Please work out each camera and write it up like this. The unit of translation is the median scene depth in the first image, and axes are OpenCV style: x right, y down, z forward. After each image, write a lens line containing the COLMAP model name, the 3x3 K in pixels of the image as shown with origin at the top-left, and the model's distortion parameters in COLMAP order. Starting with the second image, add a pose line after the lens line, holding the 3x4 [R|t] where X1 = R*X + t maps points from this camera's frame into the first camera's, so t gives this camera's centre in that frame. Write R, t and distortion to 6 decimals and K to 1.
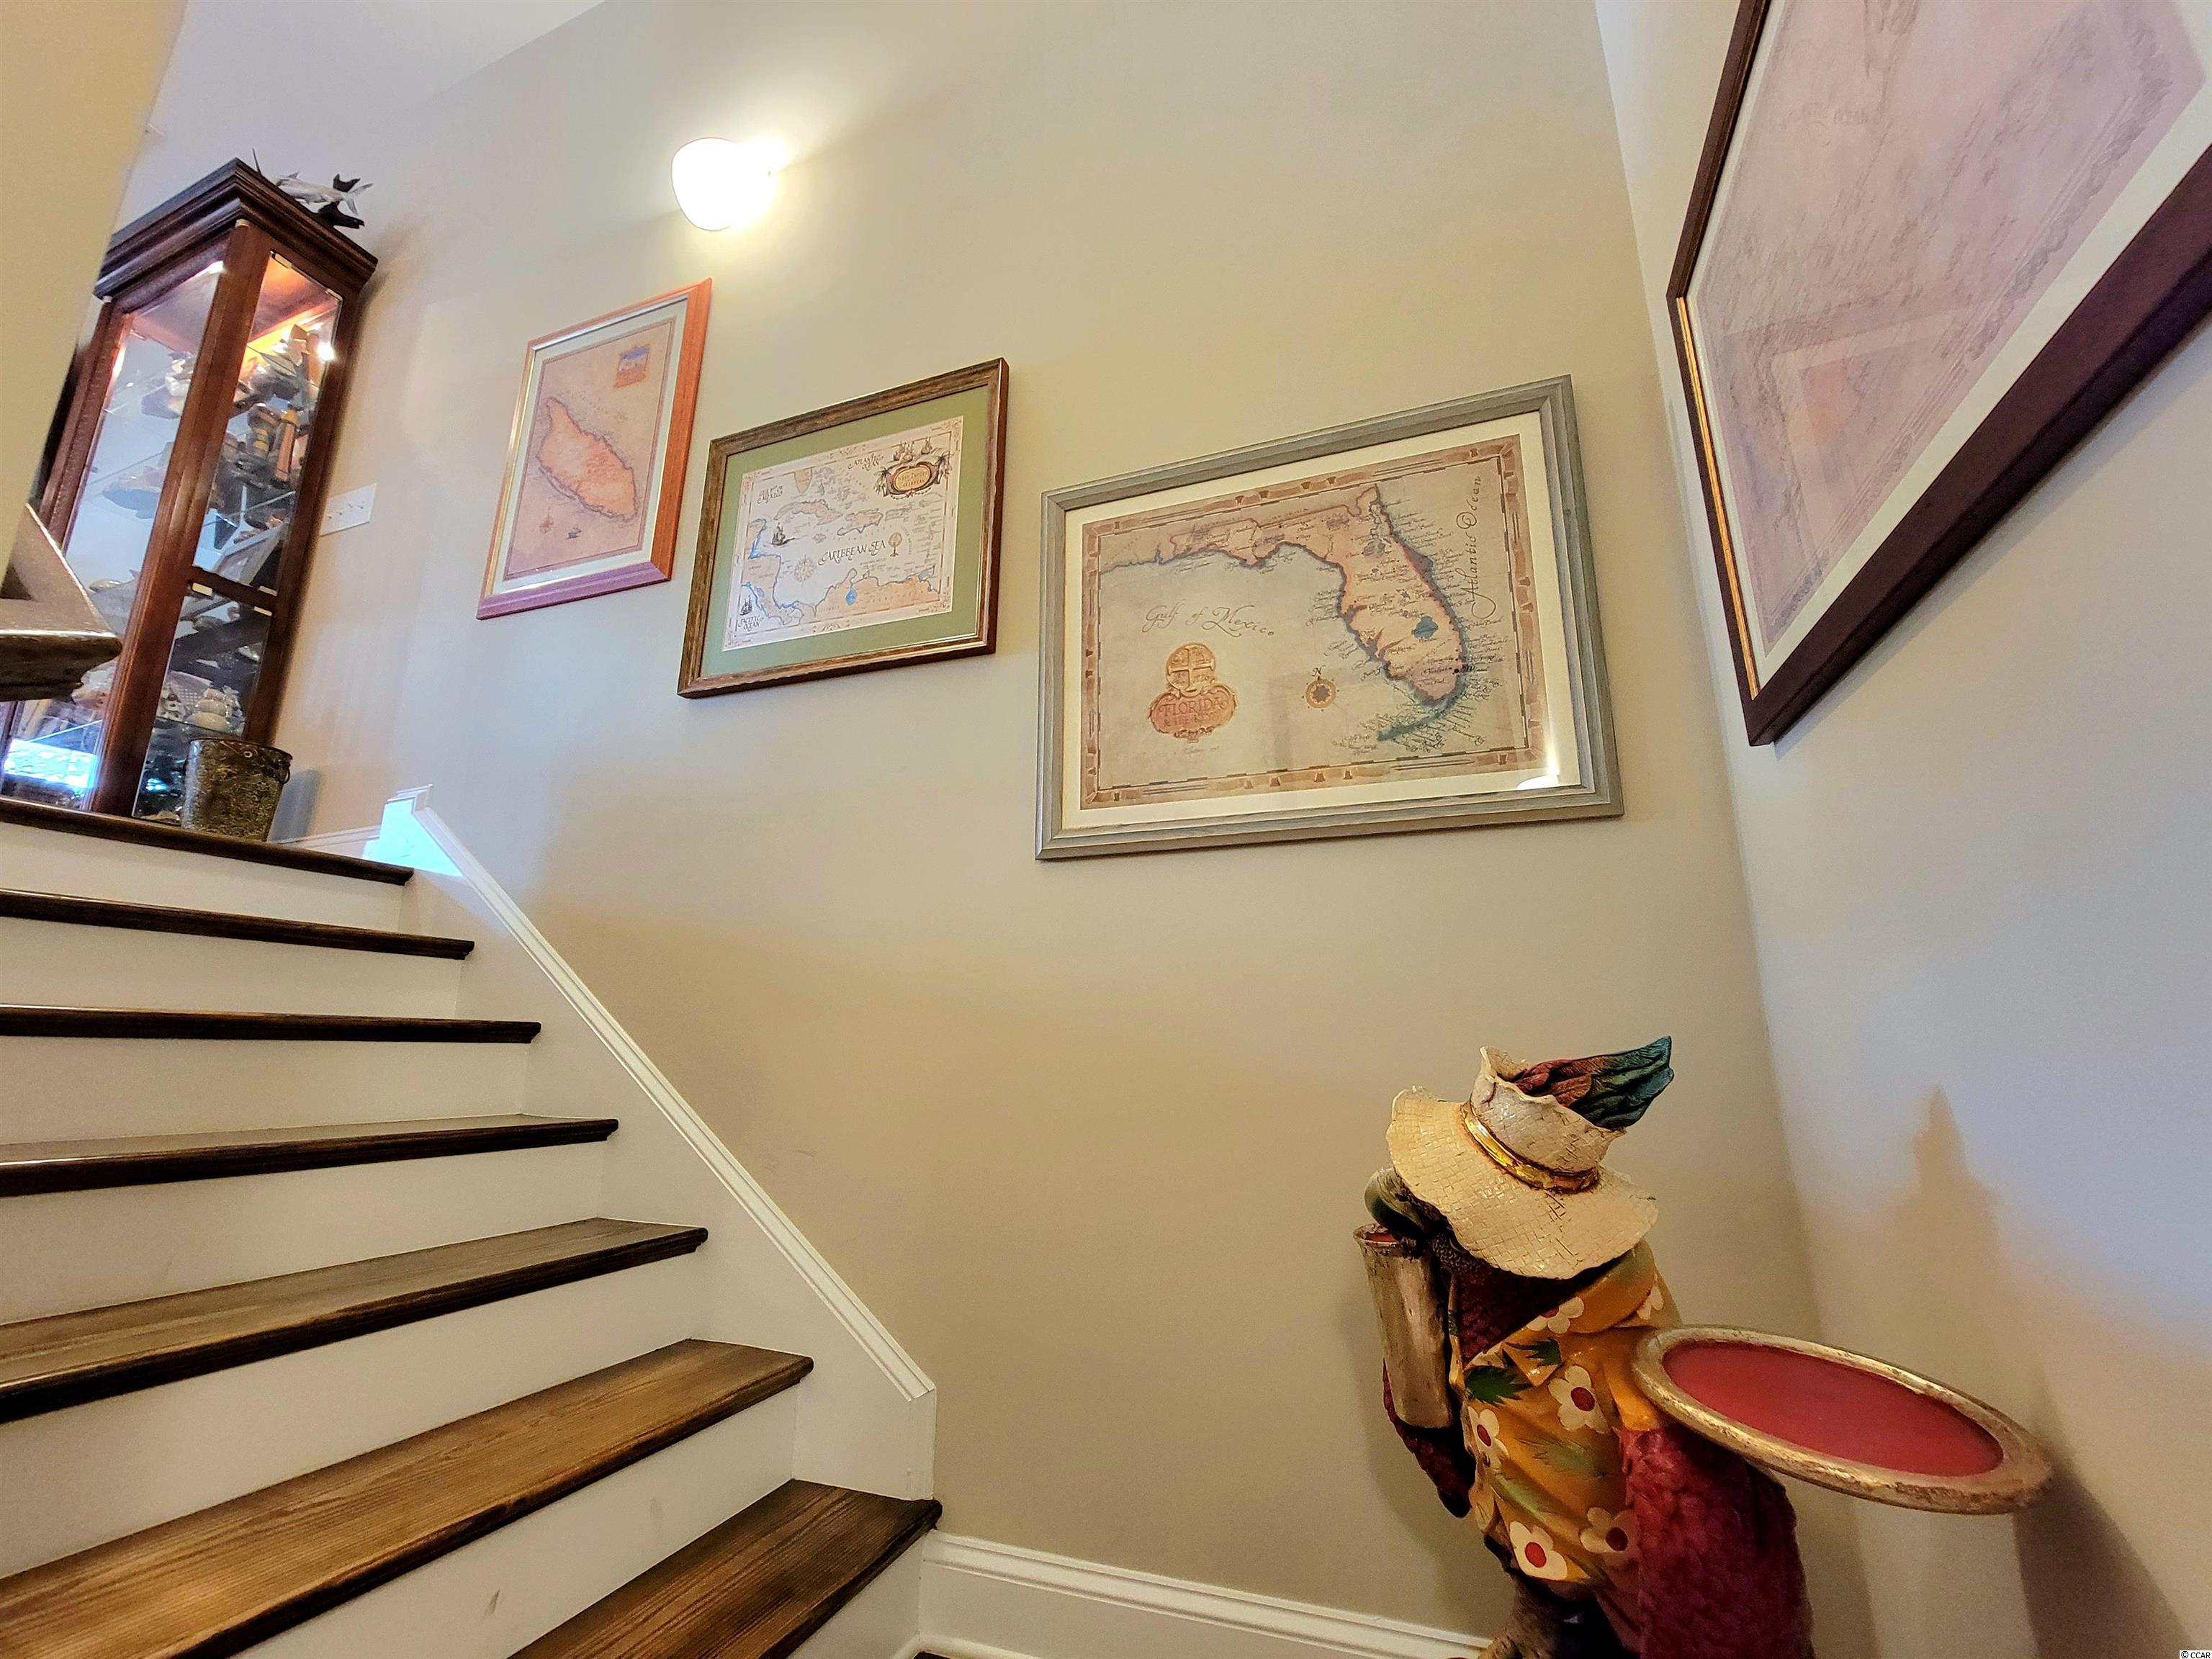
lens RADIAL K [[903.3, 0, 1108.9], [0, 903.3, 832.5], [0, 0, 1]] dist [0.001205, -0.000537]
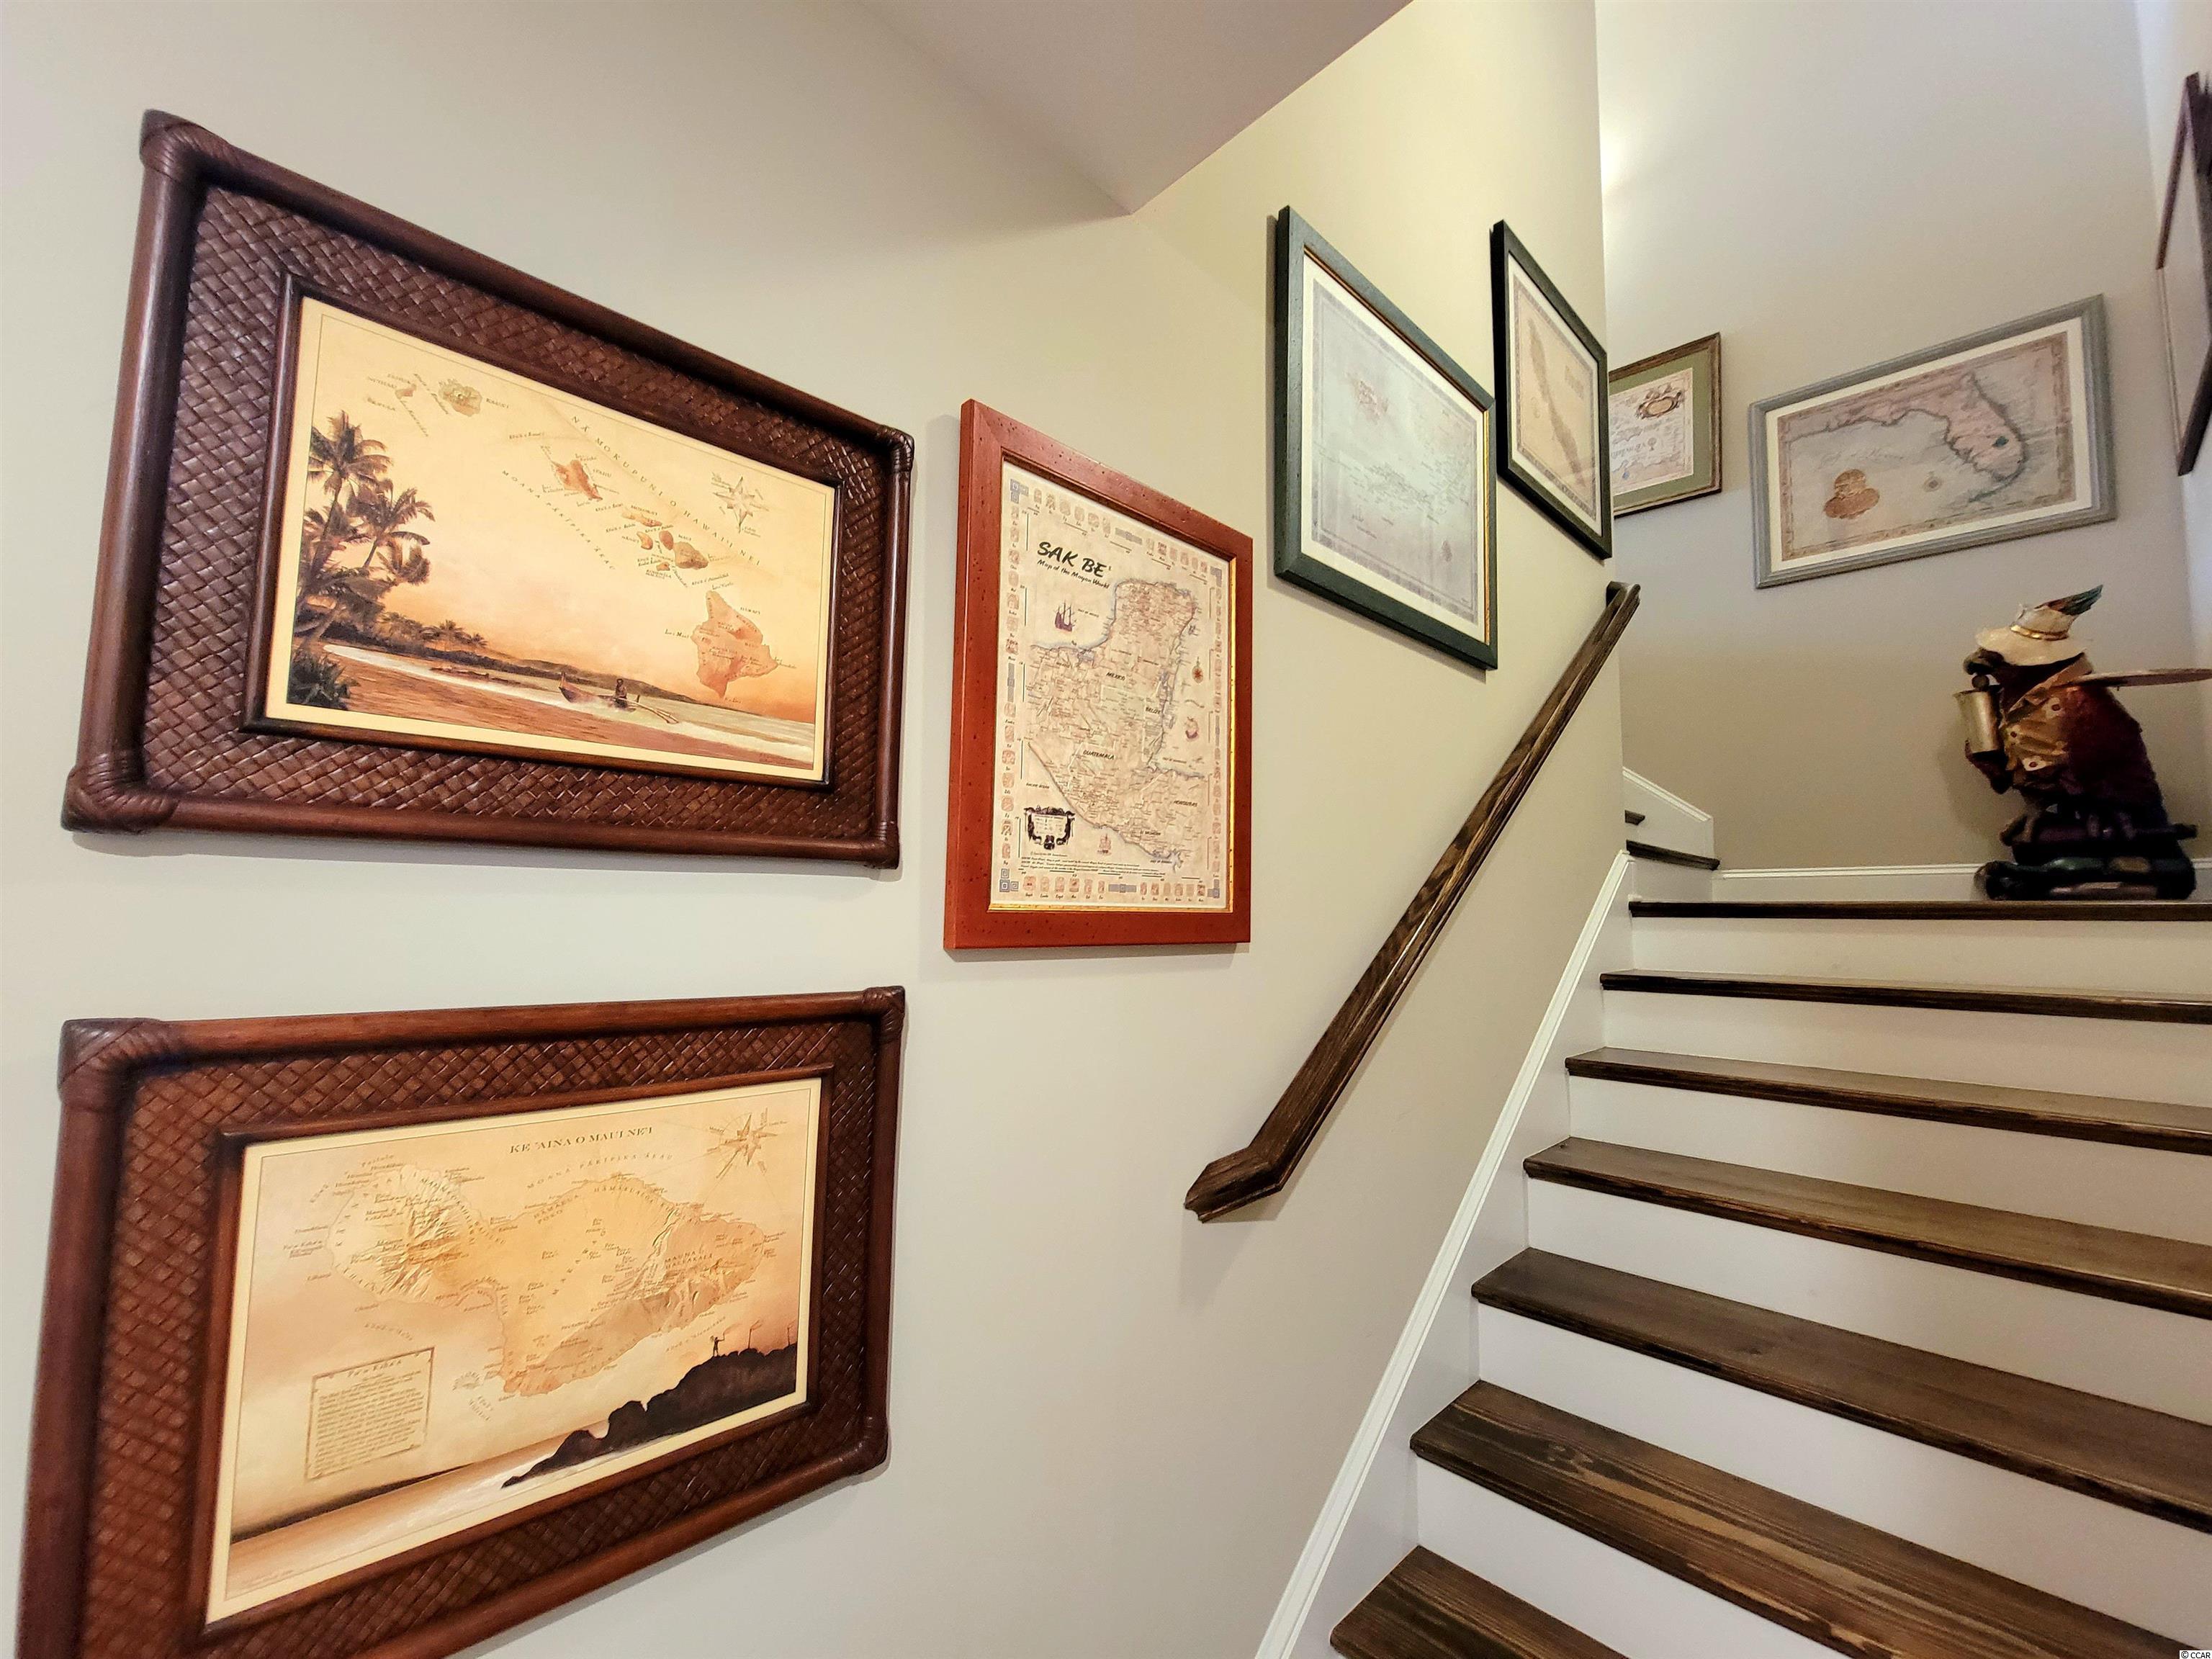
lens RADIAL K [[903.3, 0, 1112.0], [0, 903.3, 838.9], [0, 0, 1]] dist [0.001205, -0.000537]
pose [[0.910795, -0.020361, -0.412356, -0.643695], [0.084974, 0.986644, 0.138968, 0.202000], [0.404019, -0.161611, 0.900361, -1.766380]]
